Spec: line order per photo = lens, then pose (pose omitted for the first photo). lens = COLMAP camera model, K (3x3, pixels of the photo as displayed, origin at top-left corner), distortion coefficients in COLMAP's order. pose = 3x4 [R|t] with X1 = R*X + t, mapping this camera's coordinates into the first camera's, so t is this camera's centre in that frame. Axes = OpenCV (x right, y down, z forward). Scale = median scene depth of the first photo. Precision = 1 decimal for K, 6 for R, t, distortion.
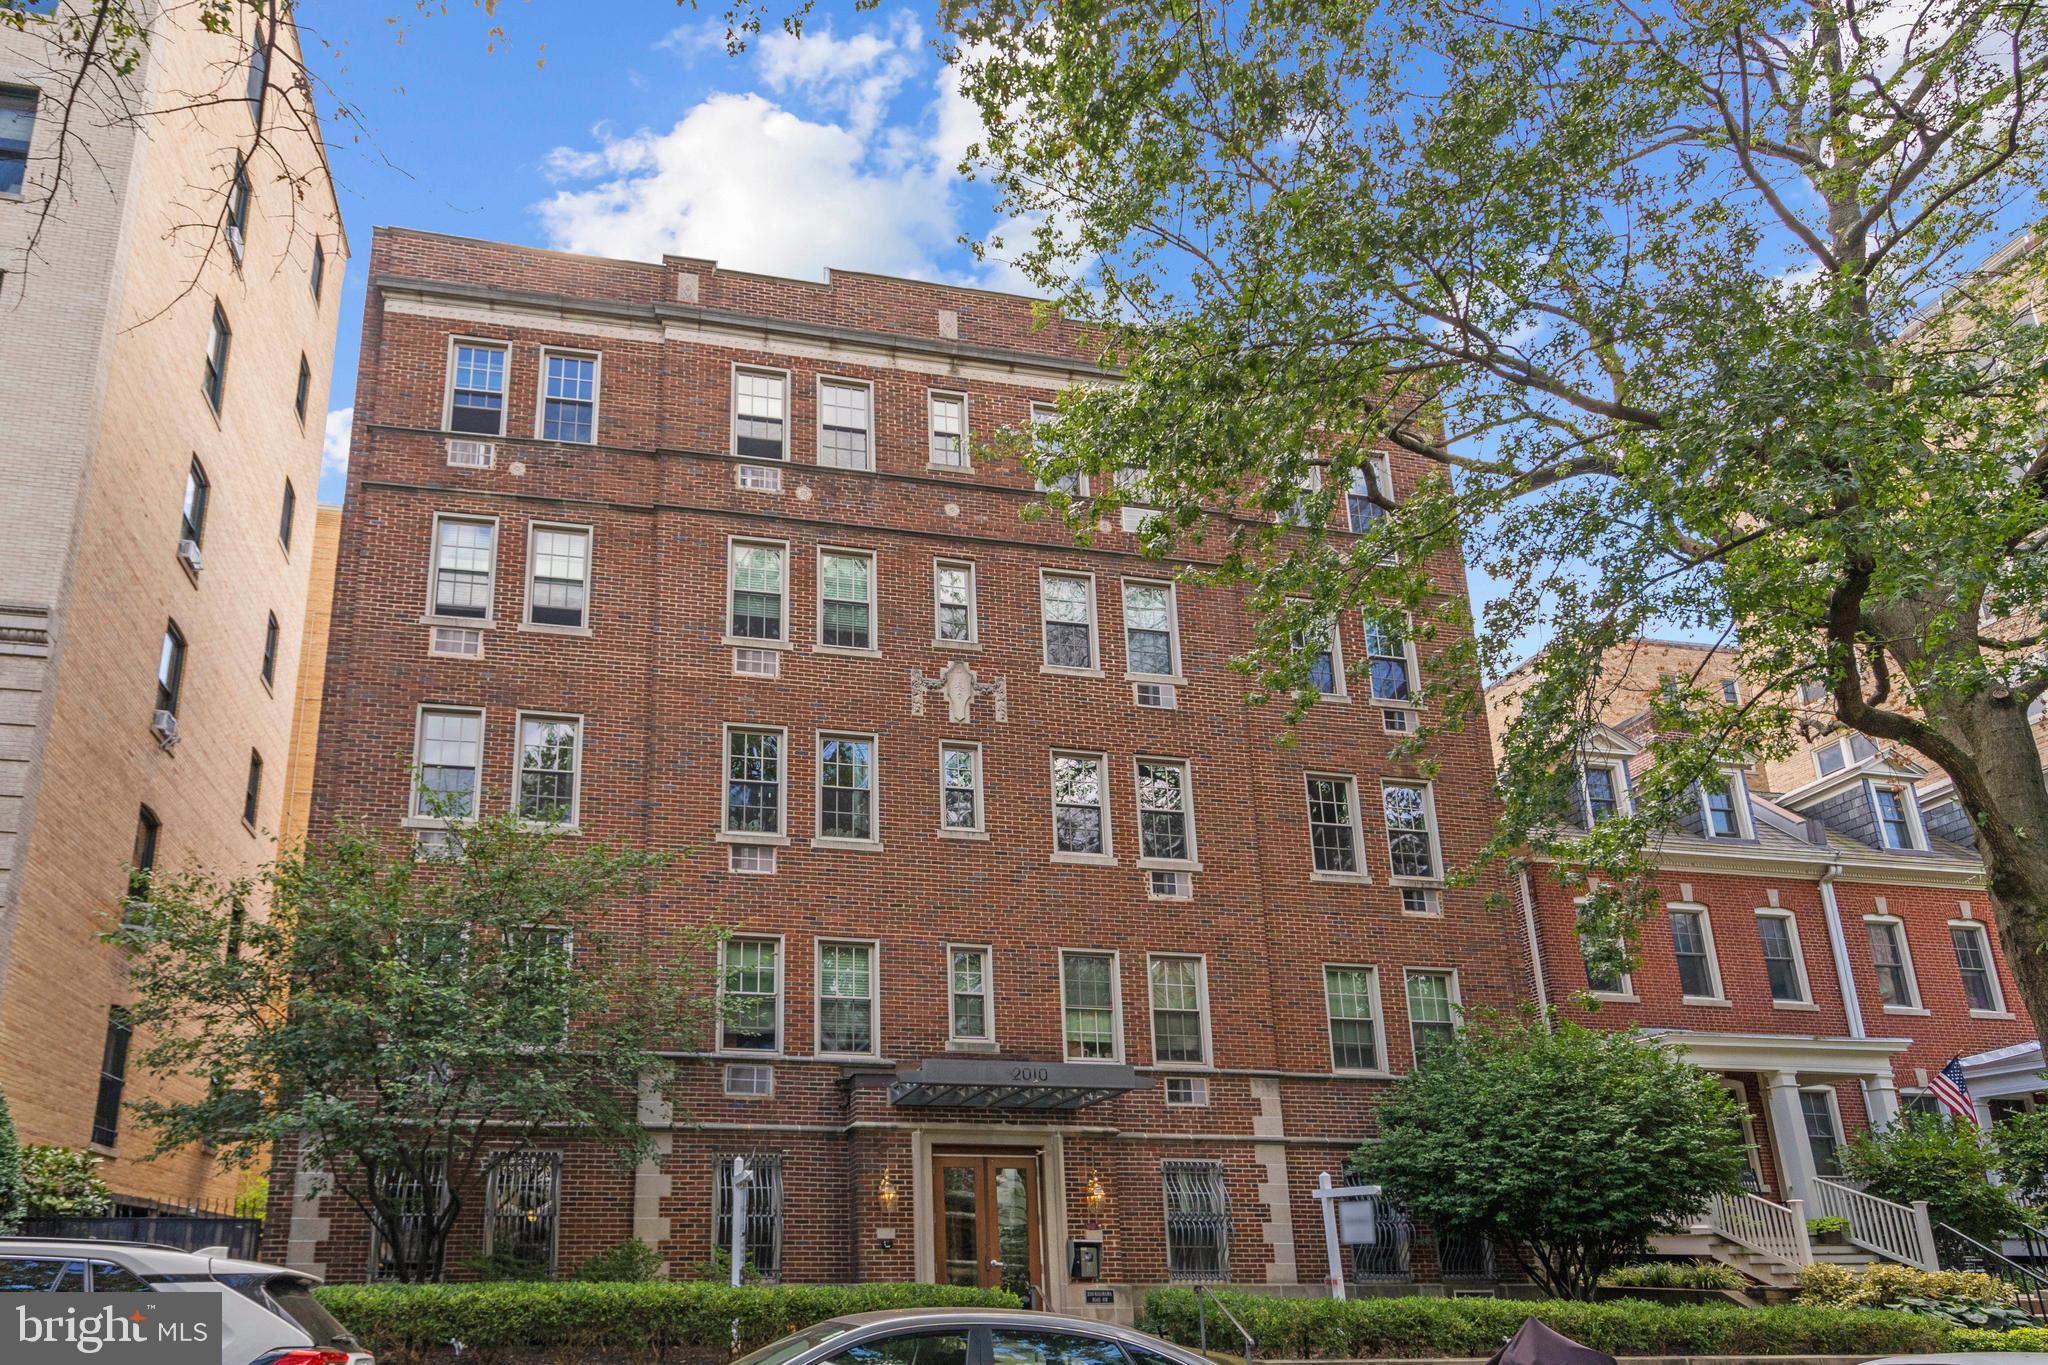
lens RADIAL K [[1205.9, 0, 902.3], [0, 1205.9, 775.0], [0, 0, 1]] dist [0.004058, 0.002954]
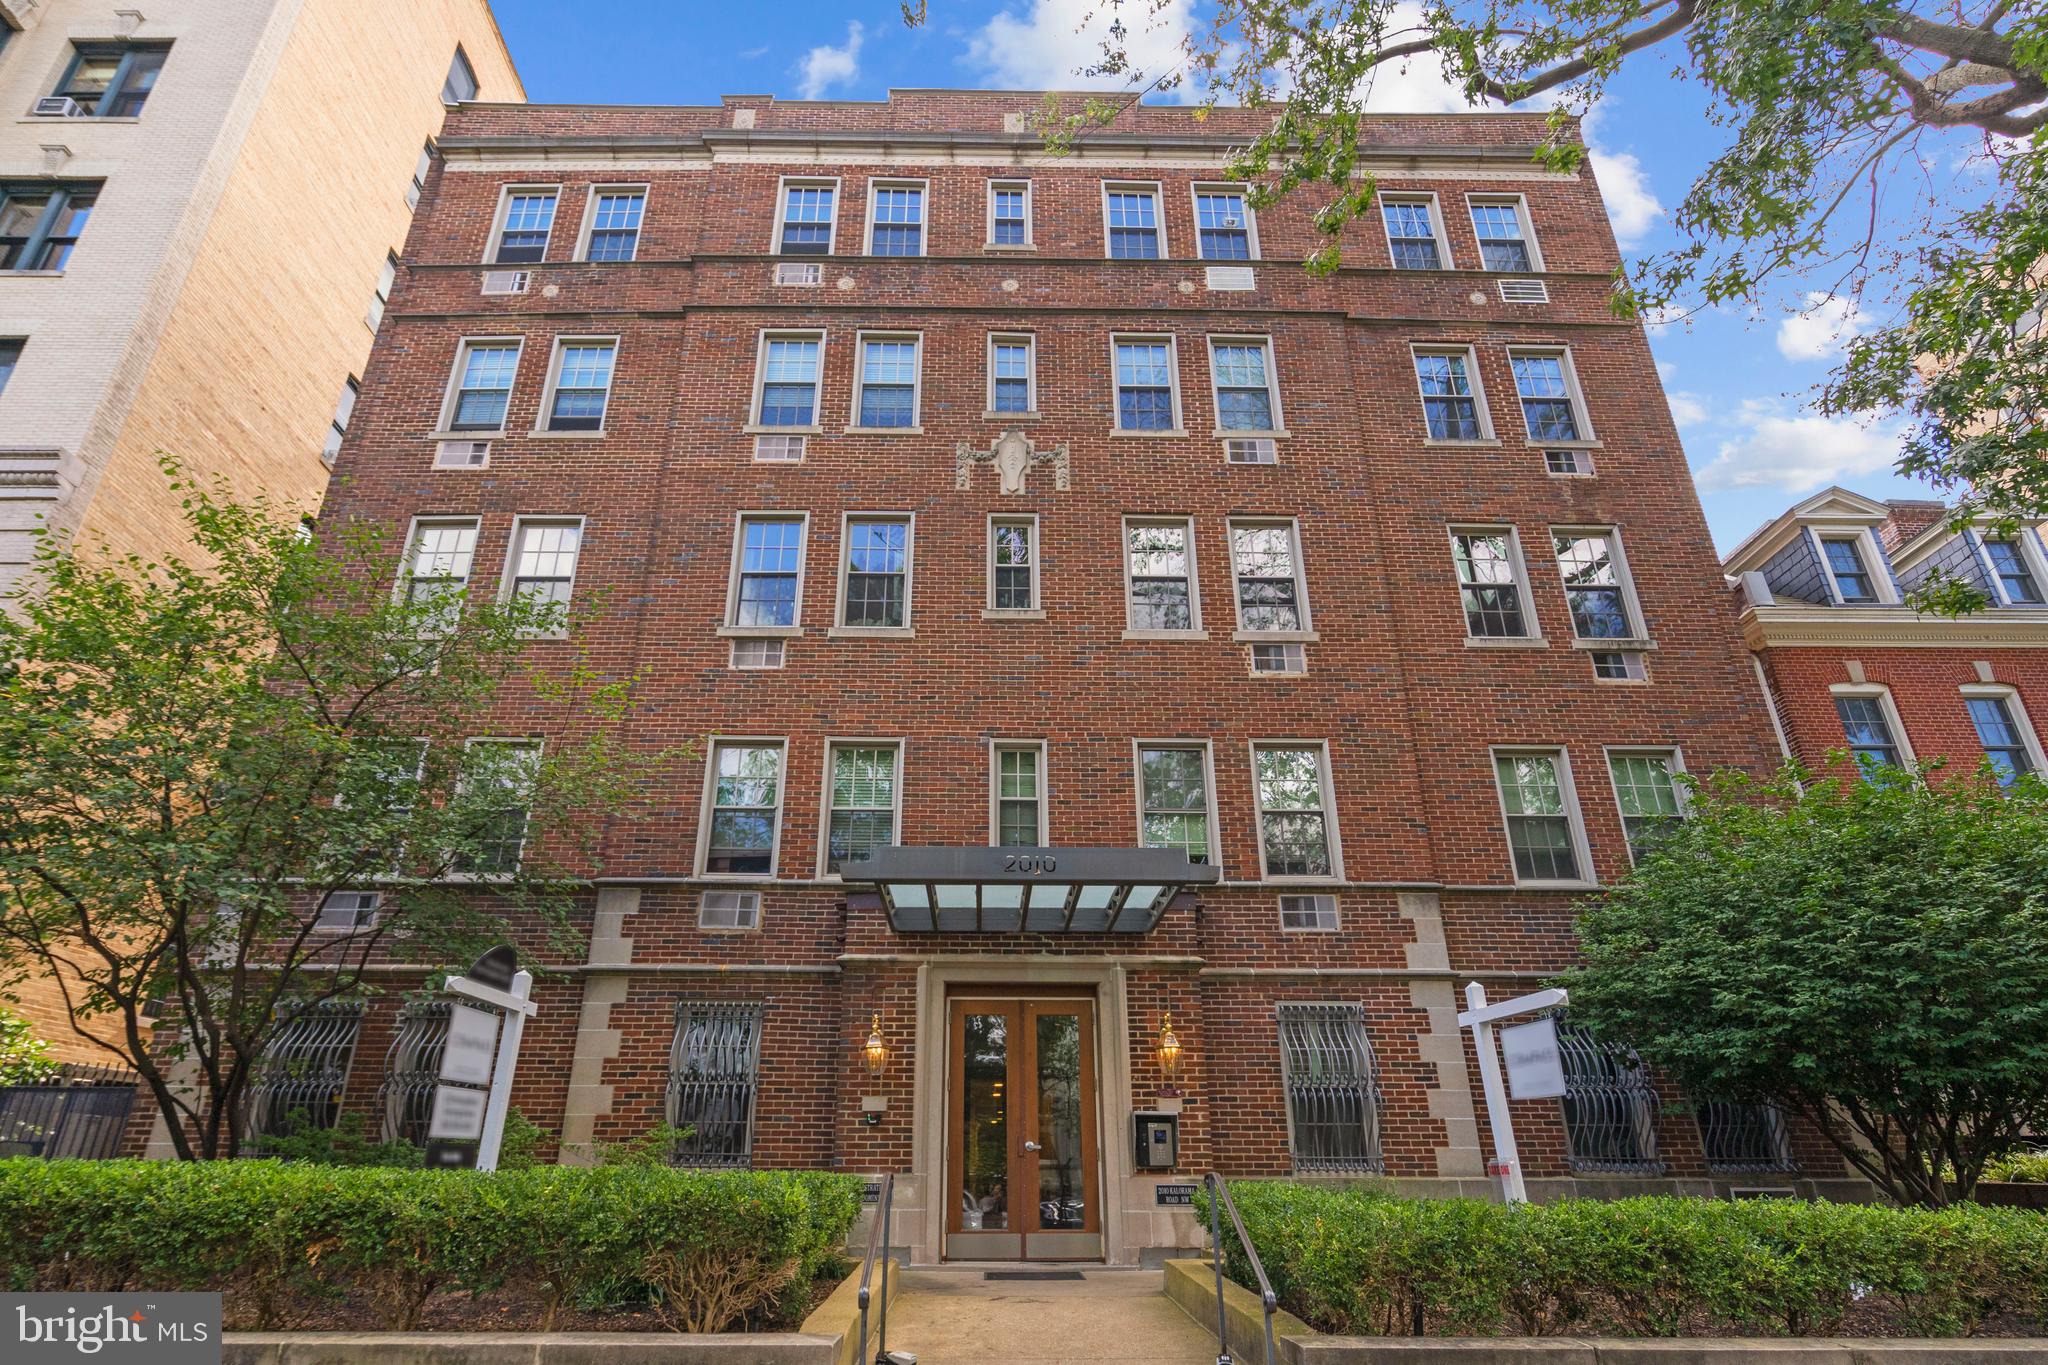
lens RADIAL K [[944.6, 0, 1041.8], [0, 944.6, 684.9], [0, 0, 1]] dist [-0.004886, 0.002887]
pose [[0.985577, -0.075065, -0.151666, 0.161095], [0.061480, 0.993825, -0.092367, 0.155468], [0.157663, 0.081711, 0.984107, 0.359563]]
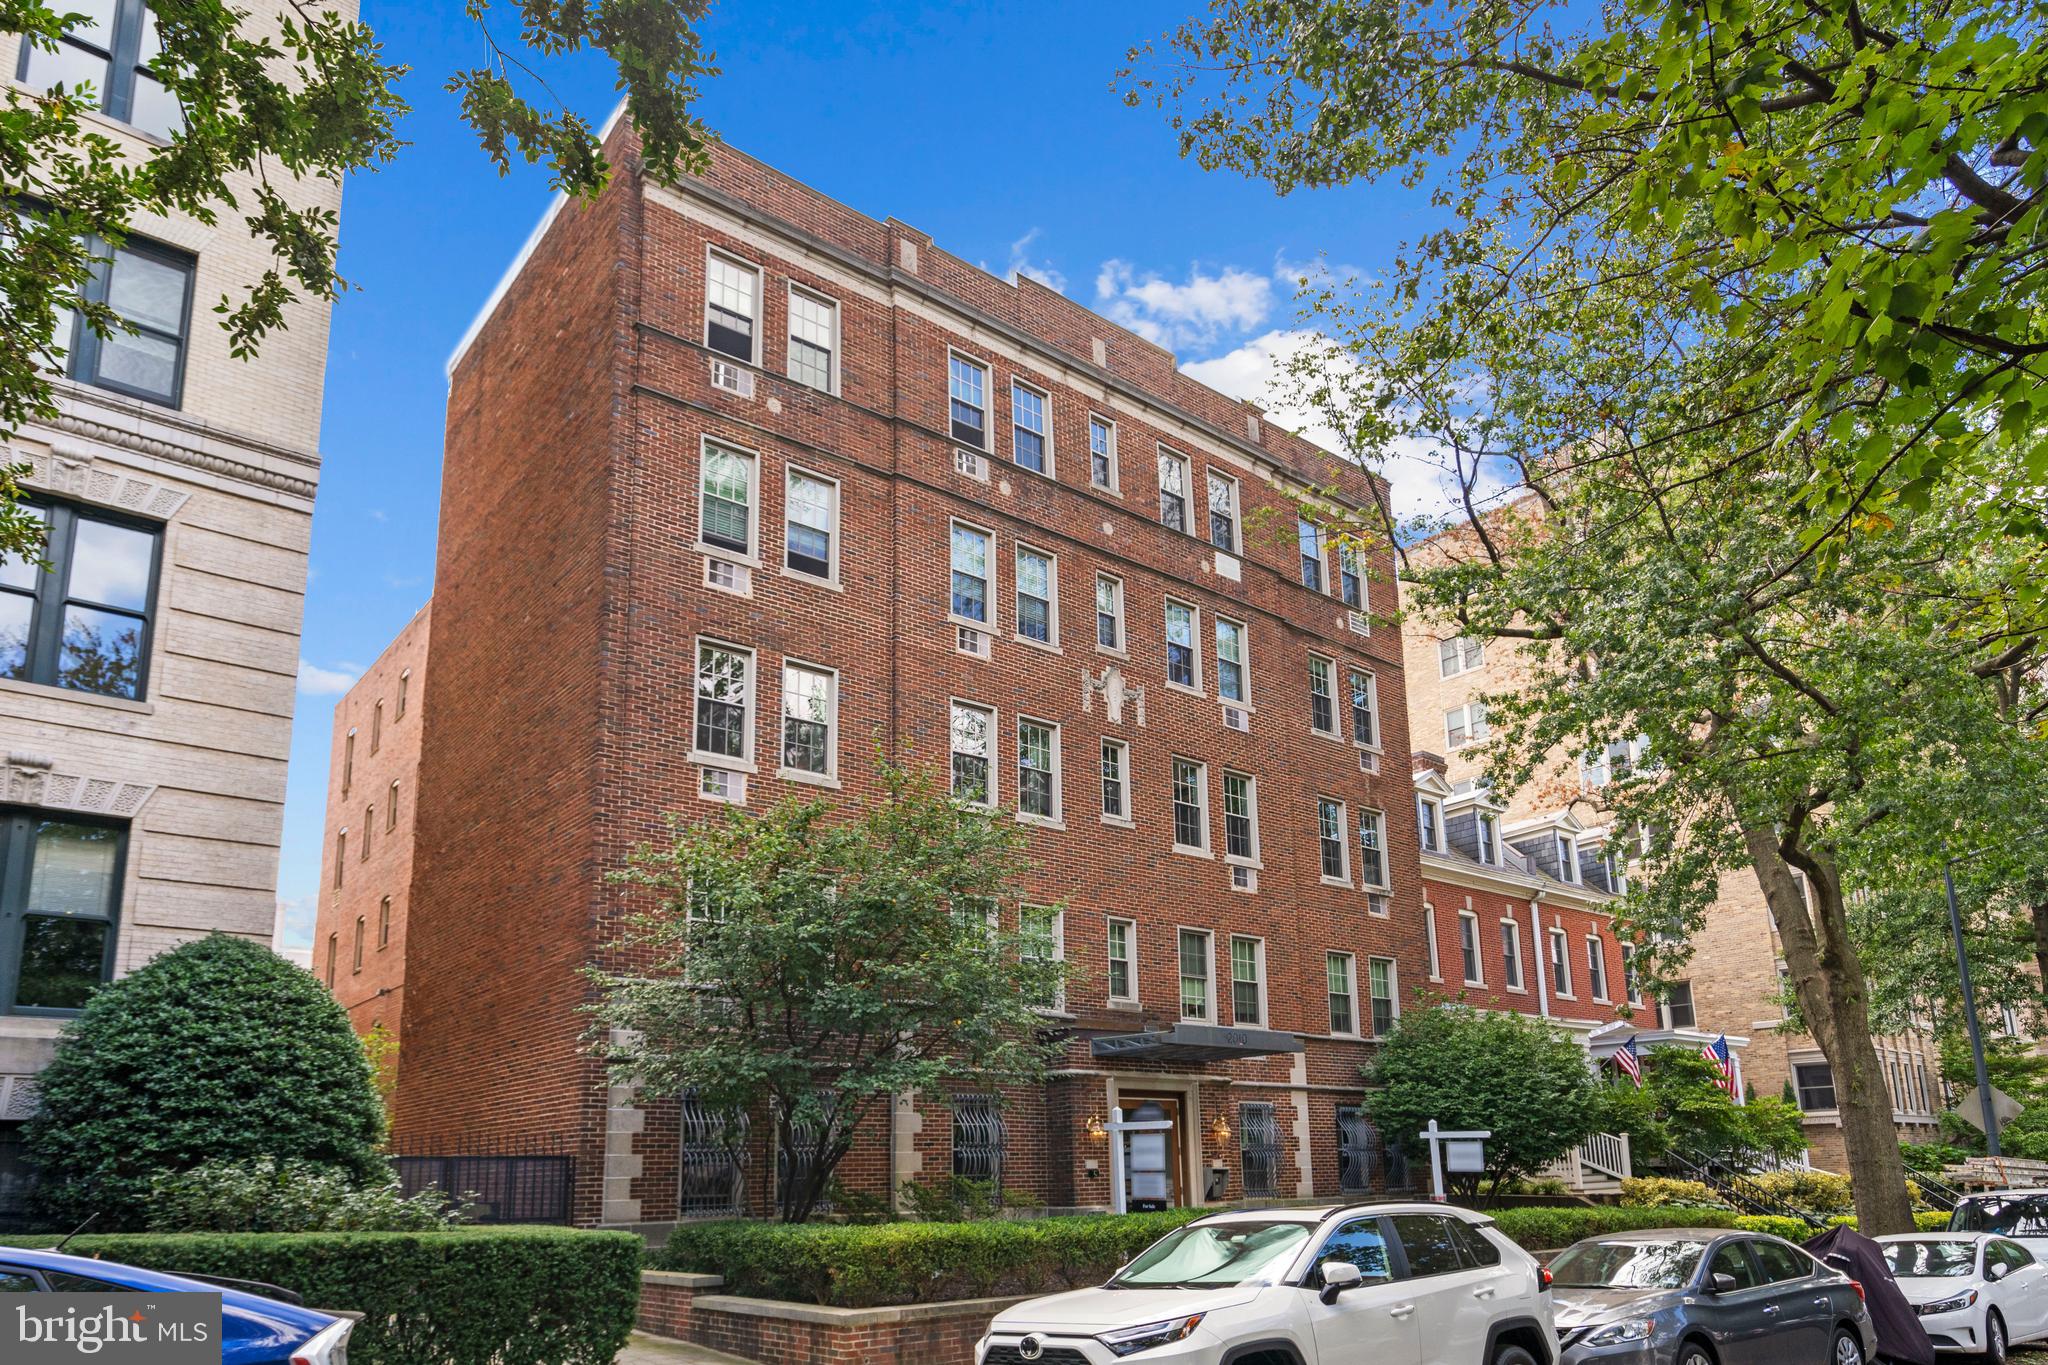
lens RADIAL K [[1302.2, 0, 1009.5], [0, 1302.2, 682.9], [0, 0, 1]] dist [0.010610, 0.001002]
pose [[0.876966, 0.156611, 0.454316, -0.620016], [-0.166642, 0.985850, -0.018171, -0.041529], [-0.450733, -0.059773, 0.890655, -0.064360]]
